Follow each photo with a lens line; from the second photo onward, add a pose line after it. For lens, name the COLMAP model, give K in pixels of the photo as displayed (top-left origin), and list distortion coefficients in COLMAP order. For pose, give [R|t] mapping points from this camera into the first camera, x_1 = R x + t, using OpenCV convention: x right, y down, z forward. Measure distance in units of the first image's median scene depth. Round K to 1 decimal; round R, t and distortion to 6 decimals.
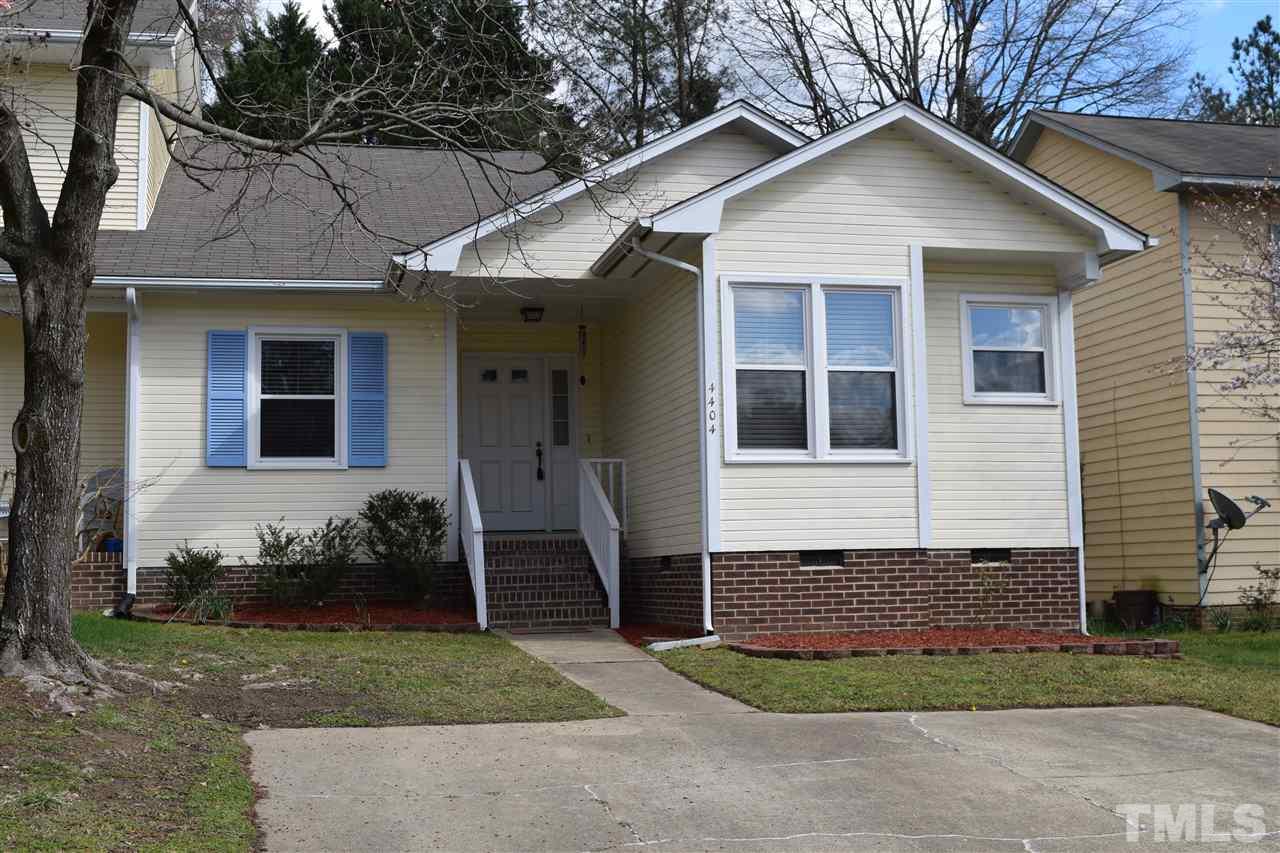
lens RADIAL K [[1382.2, 0, 641.2], [0, 1382.2, 433.9], [0, 0, 1]] dist [-0.036377, 0.000000]
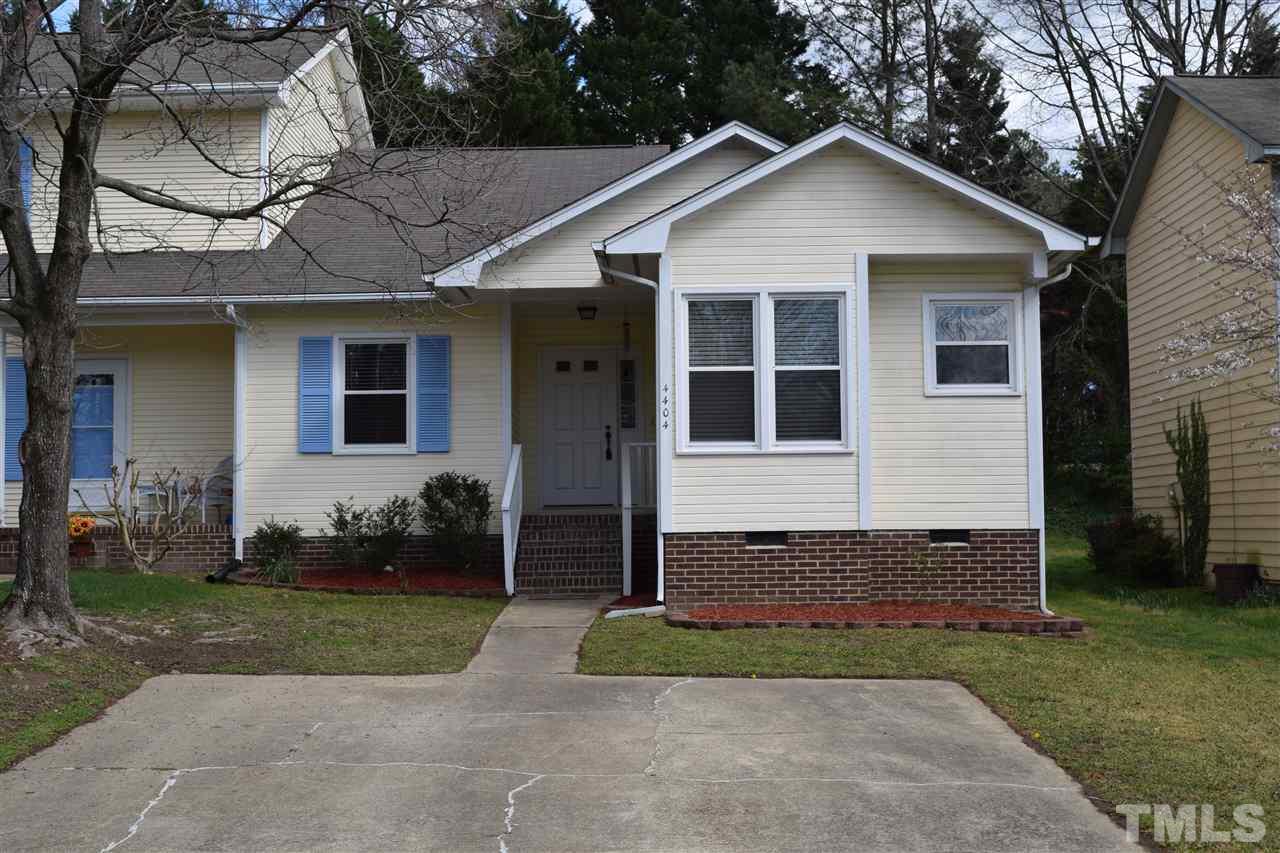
lens RADIAL K [[1382.2, 0, 639.6], [0, 1382.2, 426.7], [0, 0, 1]] dist [-0.036377, 0.000000]
pose [[0.976415, -0.006829, -0.215796, 0.248018], [0.012886, 0.999561, 0.026670, -0.029062], [0.215519, -0.028822, 0.976074, -0.103445]]
